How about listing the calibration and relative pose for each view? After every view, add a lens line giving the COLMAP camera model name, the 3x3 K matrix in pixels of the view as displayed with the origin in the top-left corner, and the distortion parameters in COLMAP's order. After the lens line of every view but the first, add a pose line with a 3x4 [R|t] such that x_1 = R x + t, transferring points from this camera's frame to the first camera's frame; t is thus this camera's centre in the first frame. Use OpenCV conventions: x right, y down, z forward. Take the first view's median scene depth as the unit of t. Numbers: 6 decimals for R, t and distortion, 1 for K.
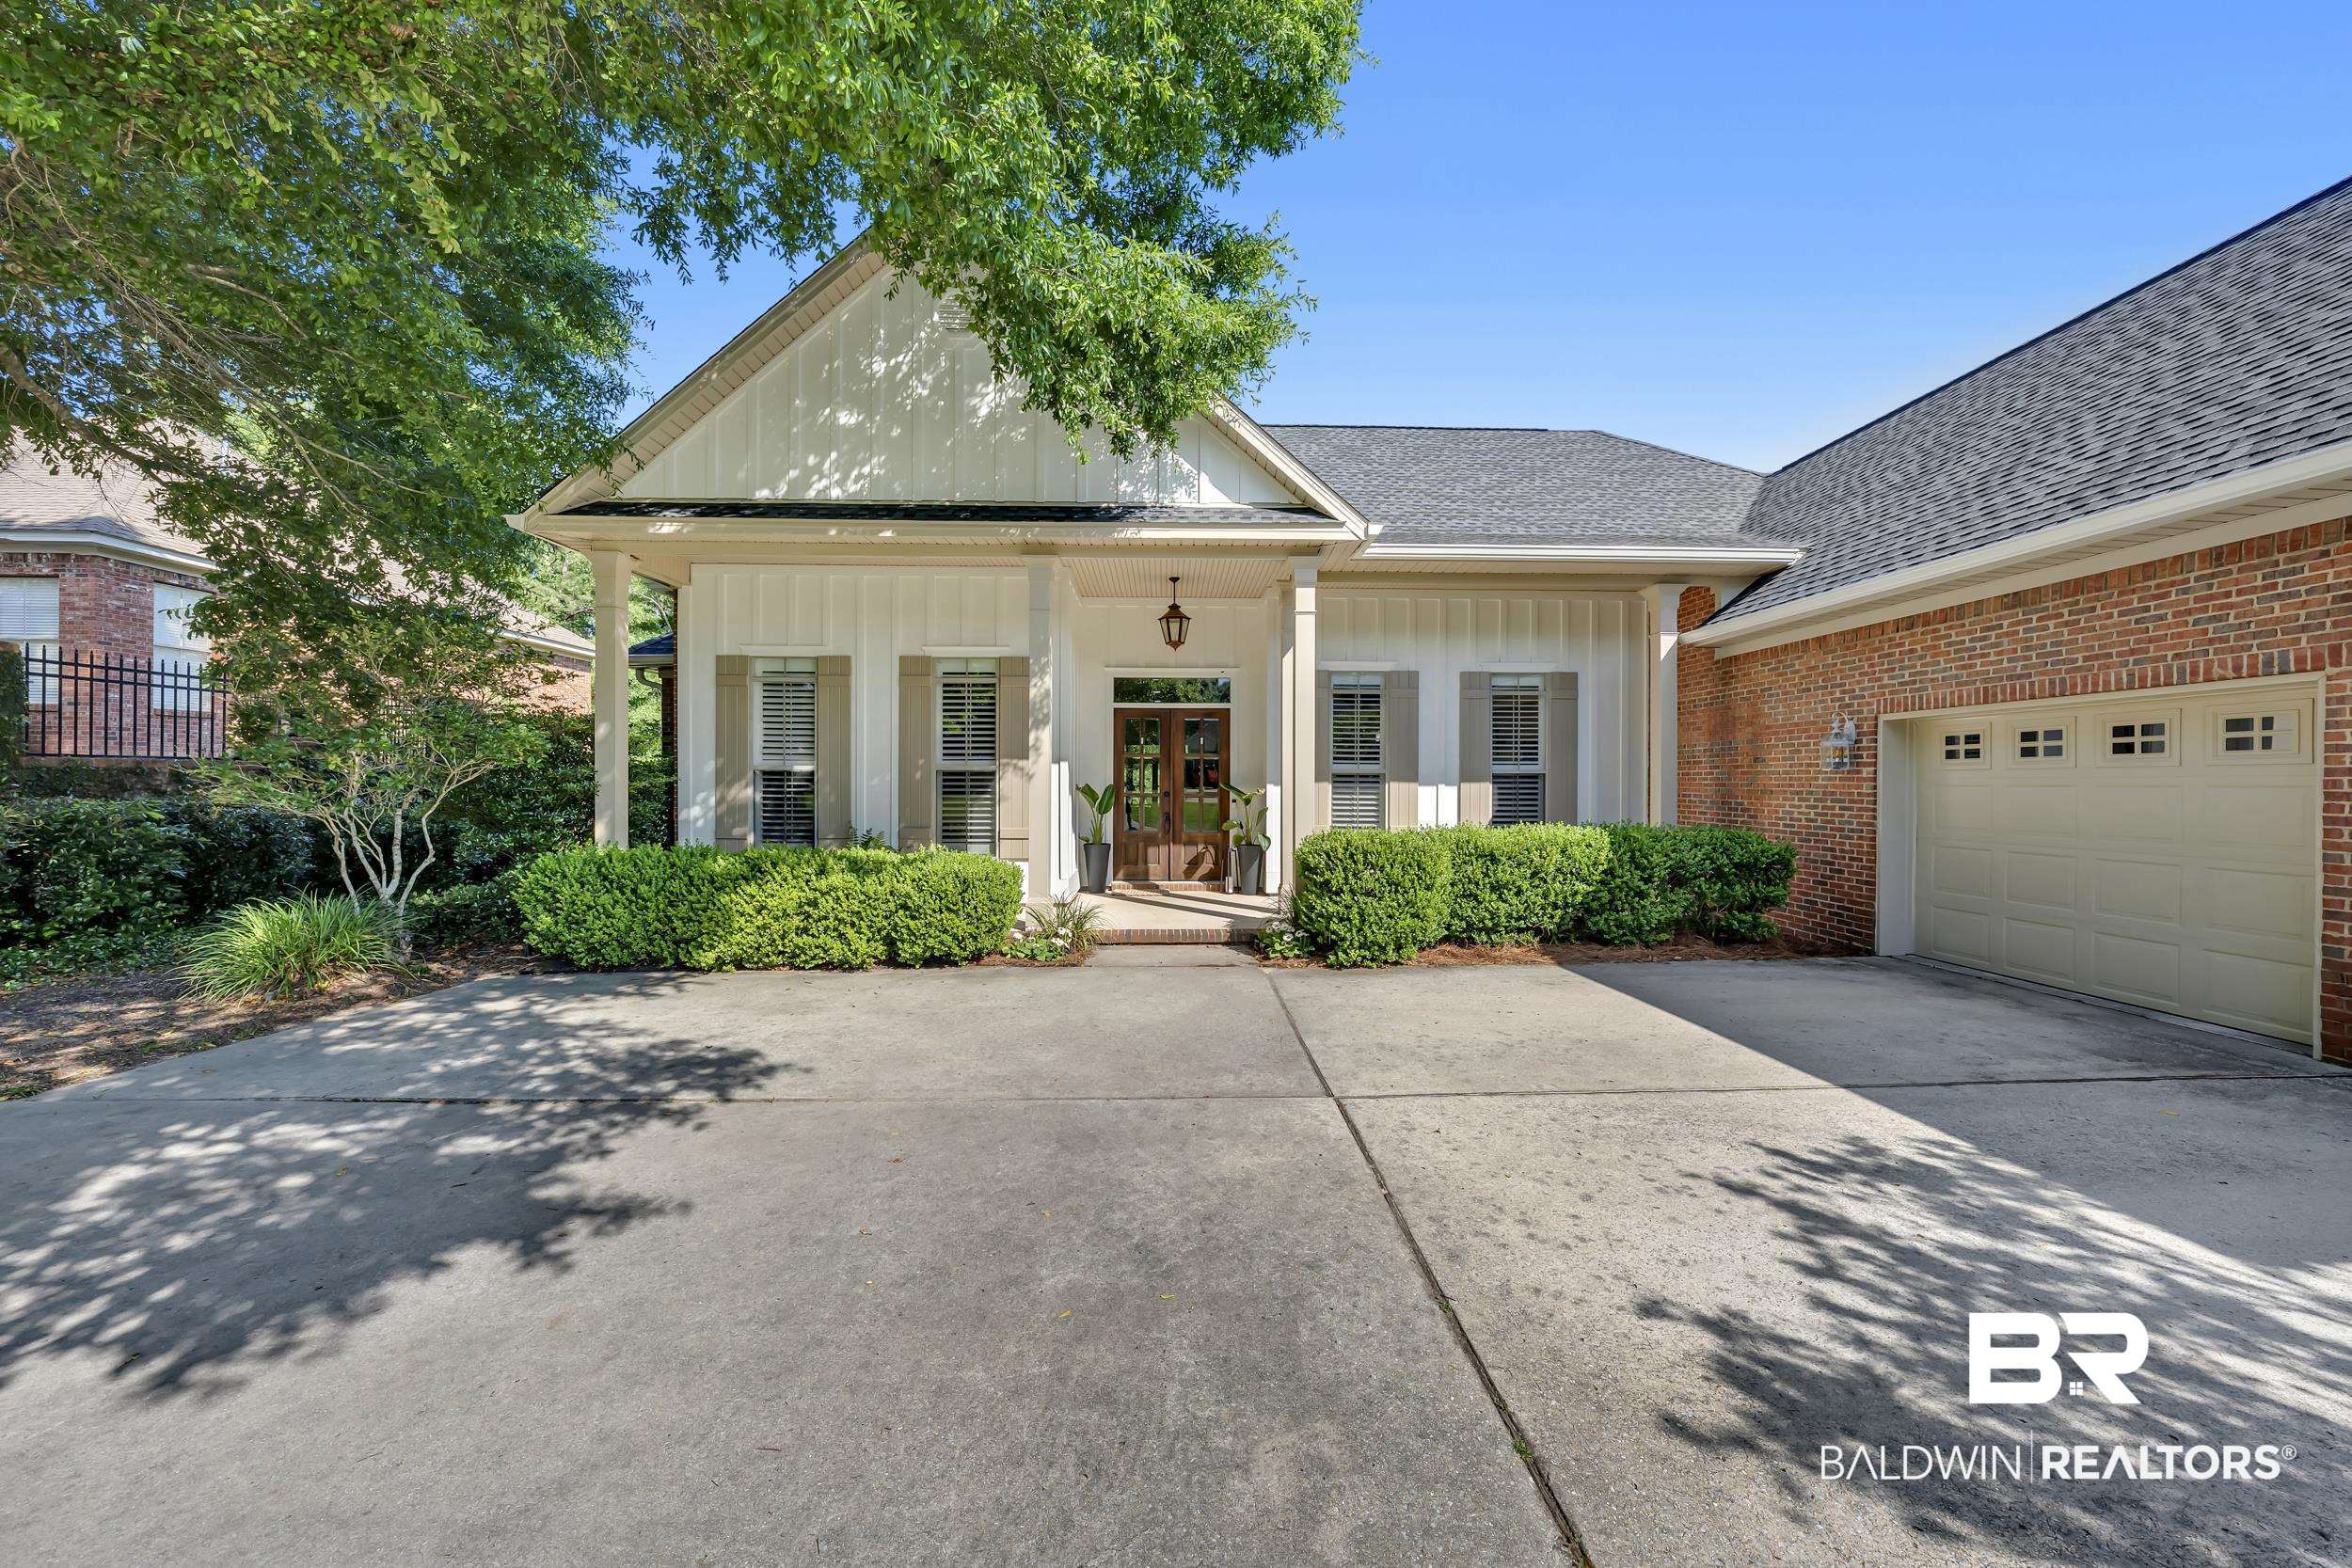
lens RADIAL K [[799.5, 0, 1182.5], [0, 799.5, 782.4], [0, 0, 1]] dist [0.000055, -0.000110]
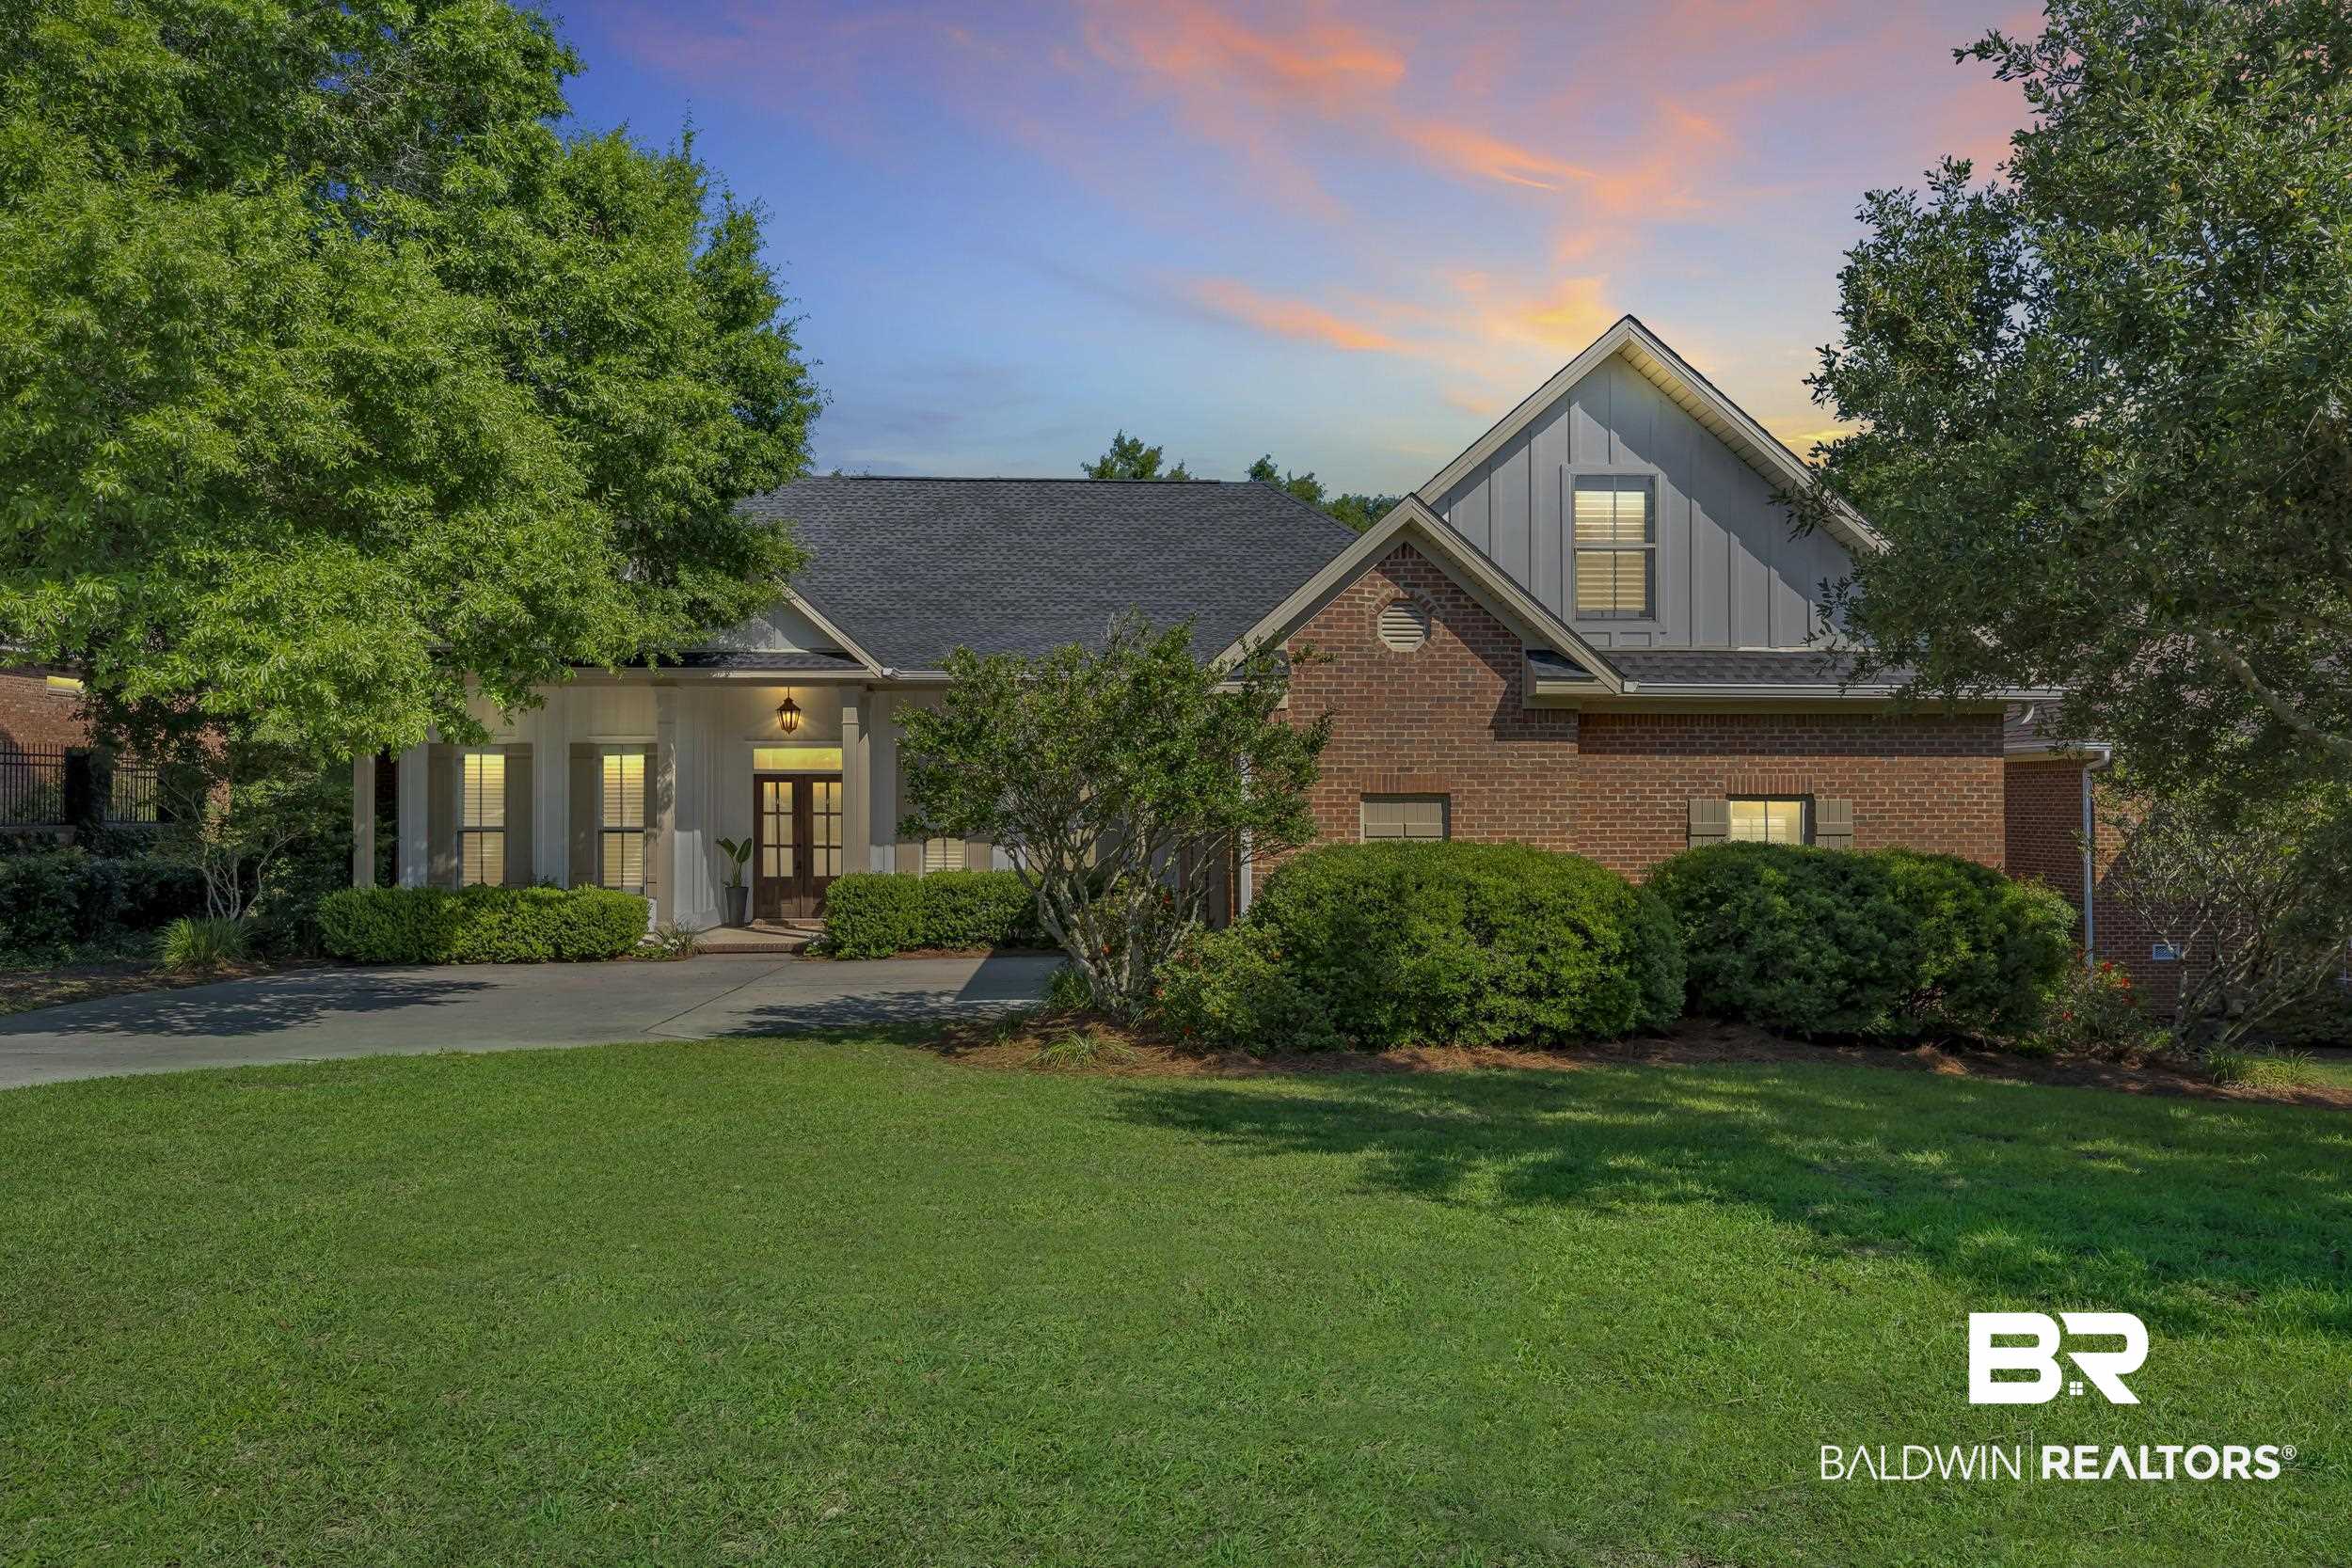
lens RADIAL K [[1430.7, 0, 1168.9], [0, 1430.7, 775.8], [0, 0, 1]] dist [0.001125, -0.000449]
pose [[0.999764, -0.003481, 0.021450, 0.684964], [0.003800, 0.999882, -0.014853, -0.078609], [-0.021396, 0.014931, 0.999660, -1.625191]]
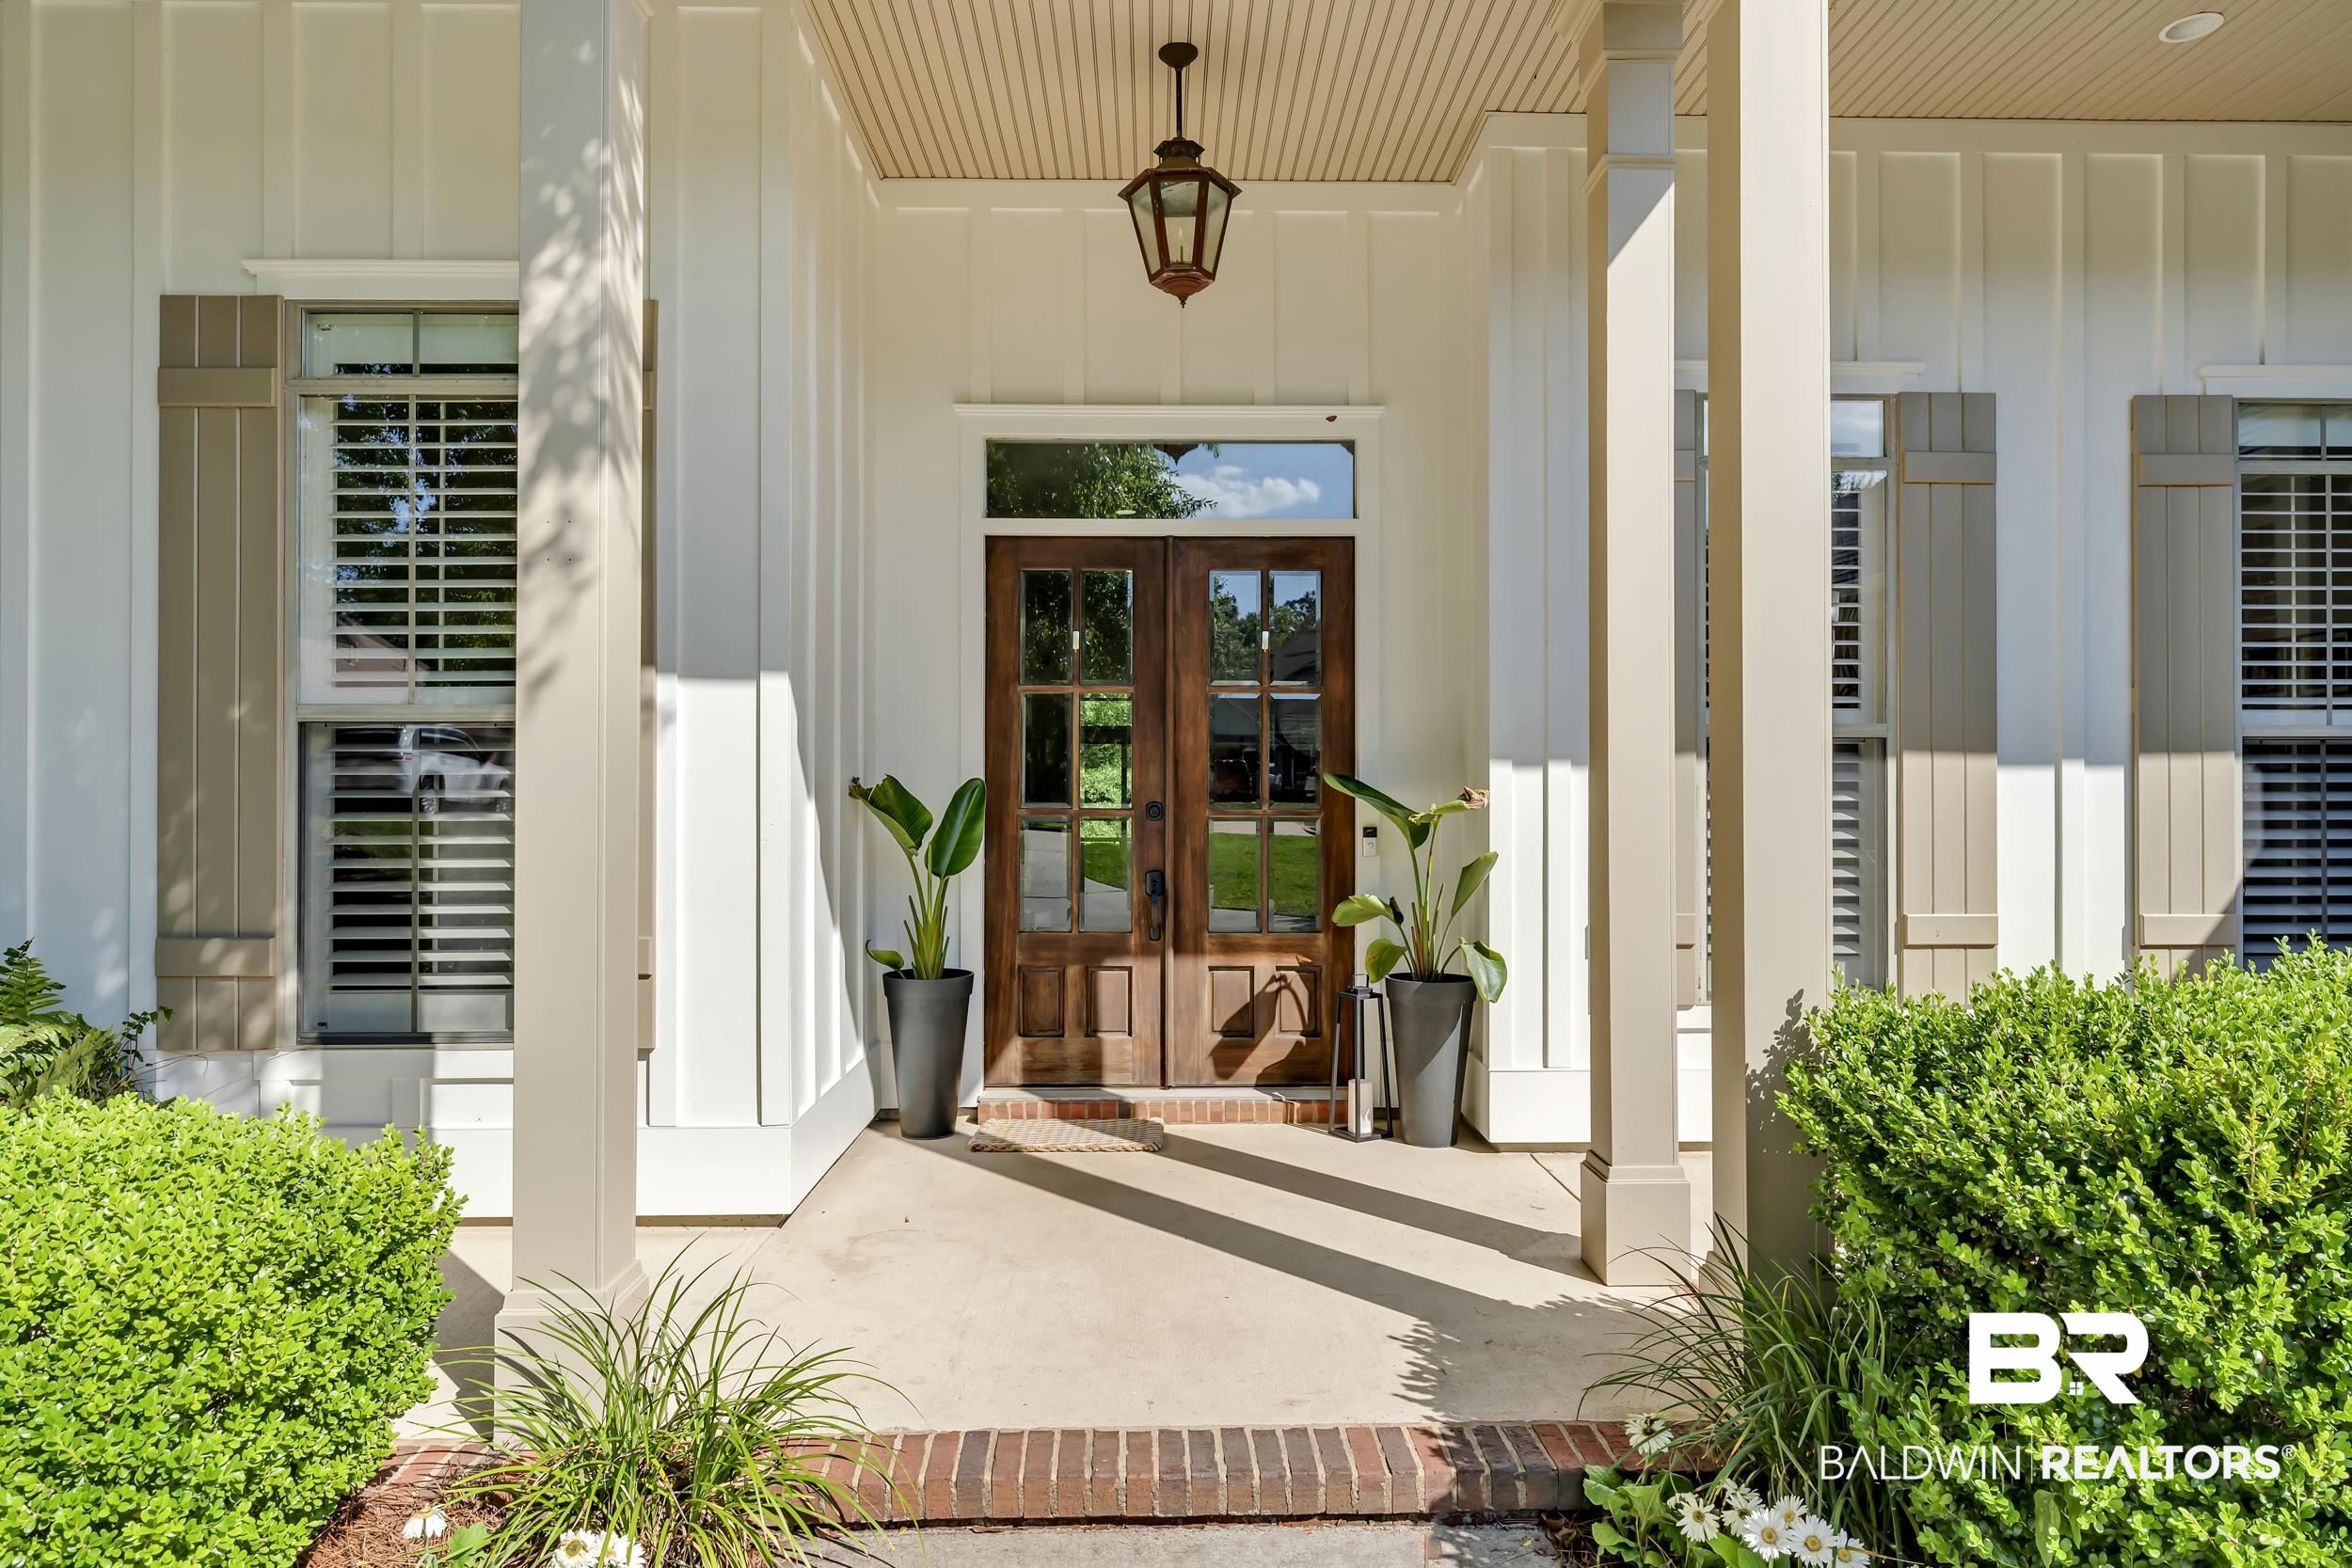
lens RADIAL K [[1473.4, 0, 1181.8], [0, 1473.4, 807.7], [0, 0, 1]] dist [0.002814, 0.000234]
pose [[0.999989, -0.004492, 0.000927, -0.013299], [0.004490, 0.999988, 0.002104, 0.017887], [-0.000936, -0.002099, 0.999997, 0.592622]]
